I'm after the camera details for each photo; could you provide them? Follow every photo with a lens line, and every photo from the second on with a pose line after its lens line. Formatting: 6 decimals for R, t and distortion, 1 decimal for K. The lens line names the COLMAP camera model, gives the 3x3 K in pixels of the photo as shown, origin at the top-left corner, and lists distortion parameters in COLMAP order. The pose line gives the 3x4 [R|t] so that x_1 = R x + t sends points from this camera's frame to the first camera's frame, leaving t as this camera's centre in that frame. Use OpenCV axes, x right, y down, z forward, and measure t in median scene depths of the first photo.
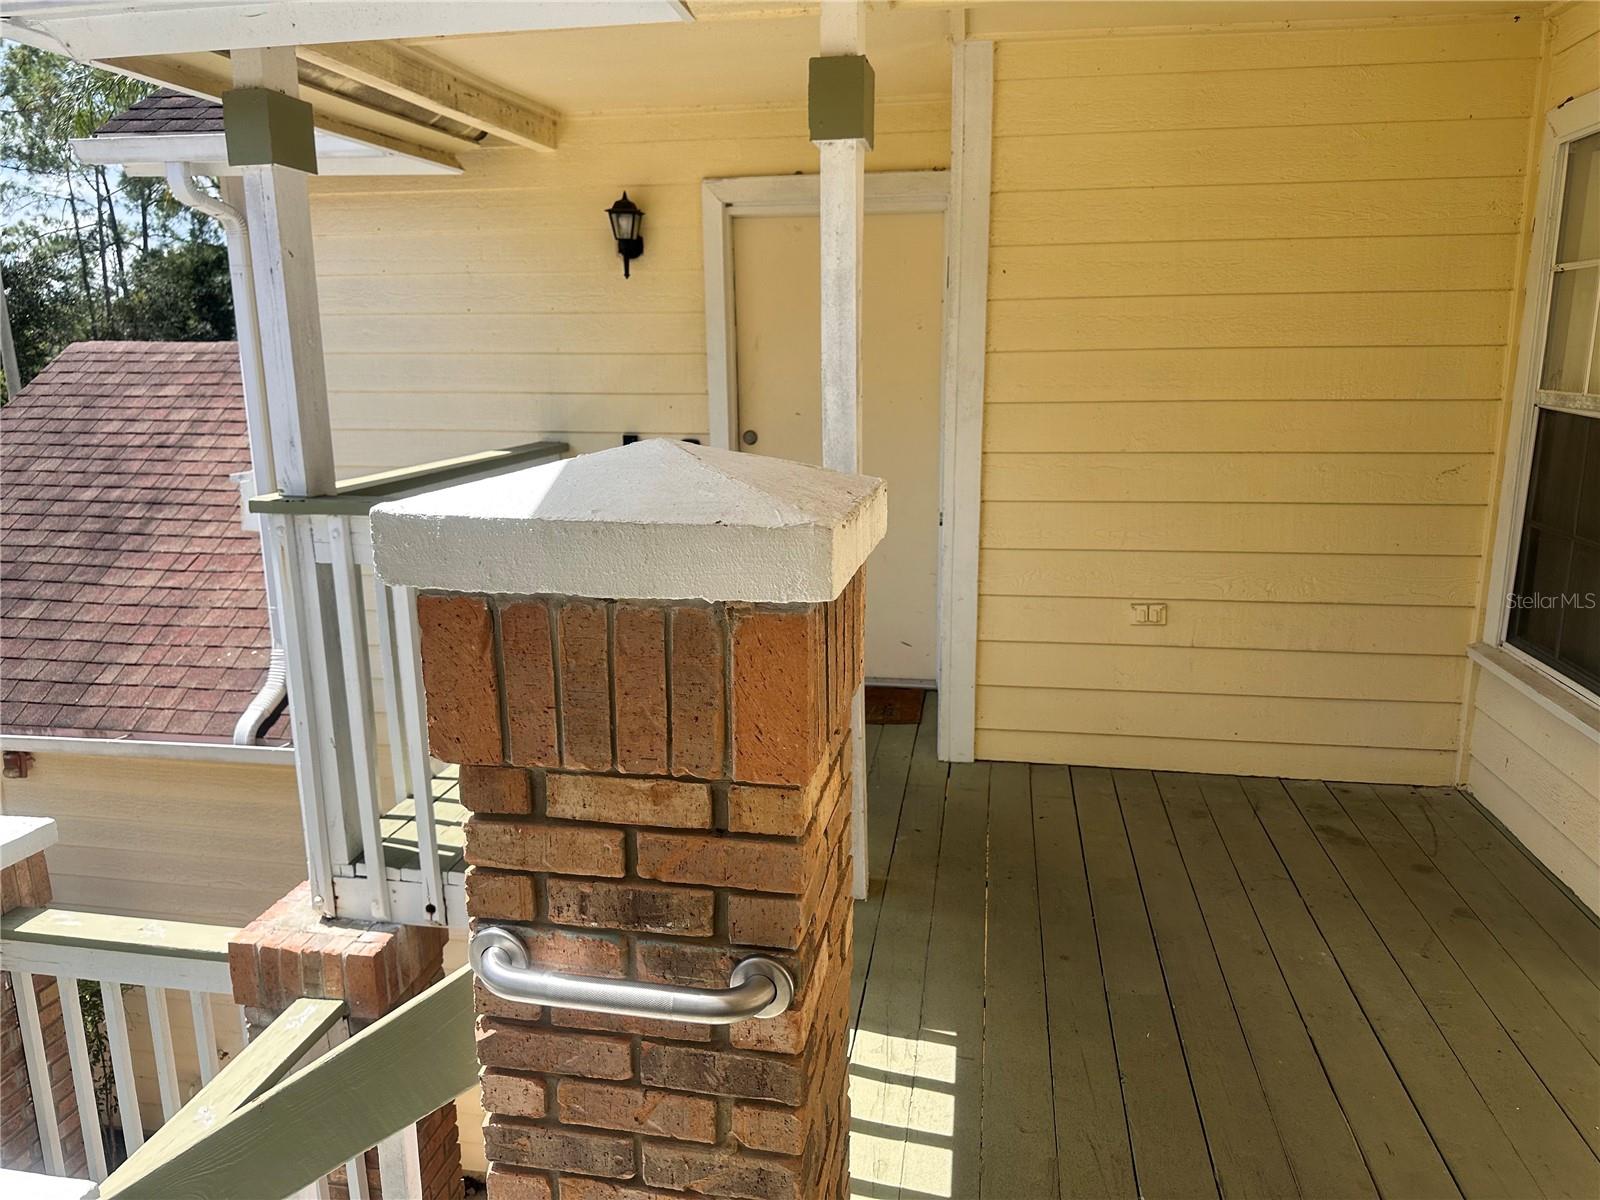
lens RADIAL K [[1152.9, 0, 795.8], [0, 1152.9, 605.6], [0, 0, 1]] dist [-0.001531, -0.001379]
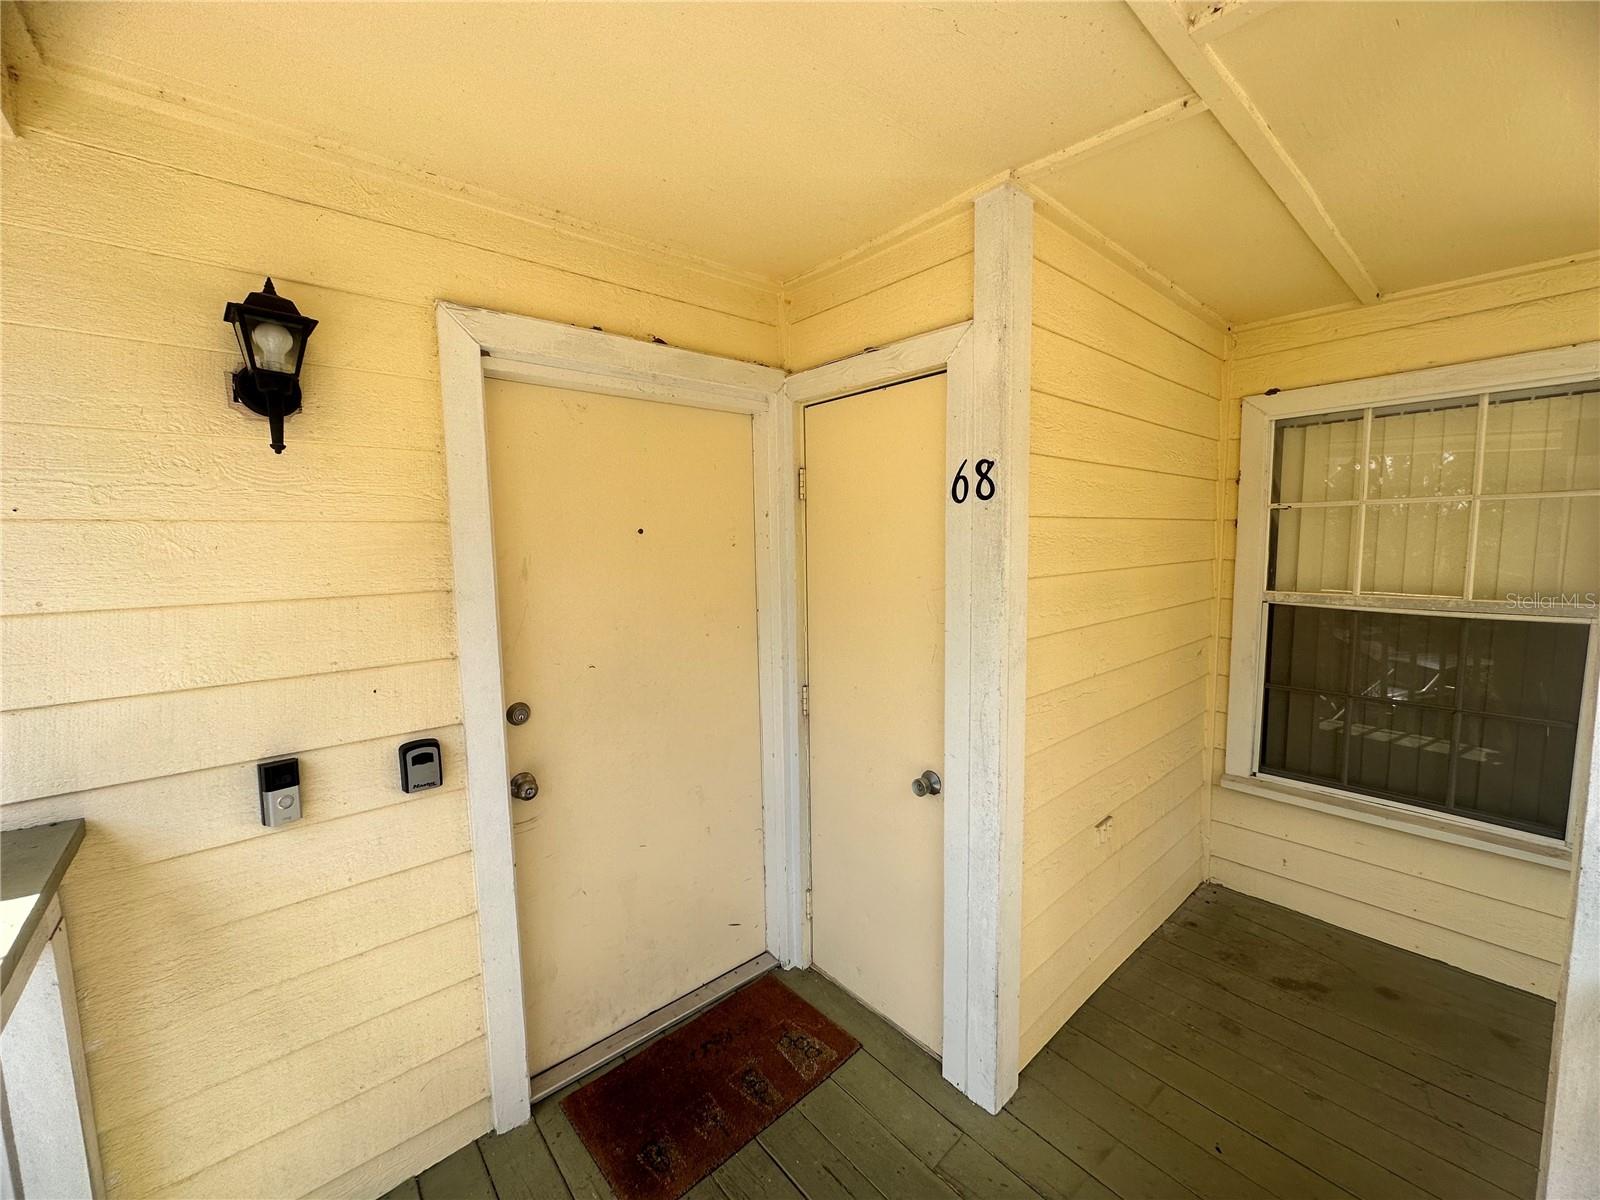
lens RADIAL K [[644.0, 0, 807.0], [0, 644.0, 591.7], [0, 0, 1]] dist [-0.002929, 0.000540]
pose [[0.629353, -0.064928, 0.774402, -0.224491], [0.175807, 0.982564, -0.060496, -0.172823], [-0.756972, 0.174218, 0.629795, 0.680136]]
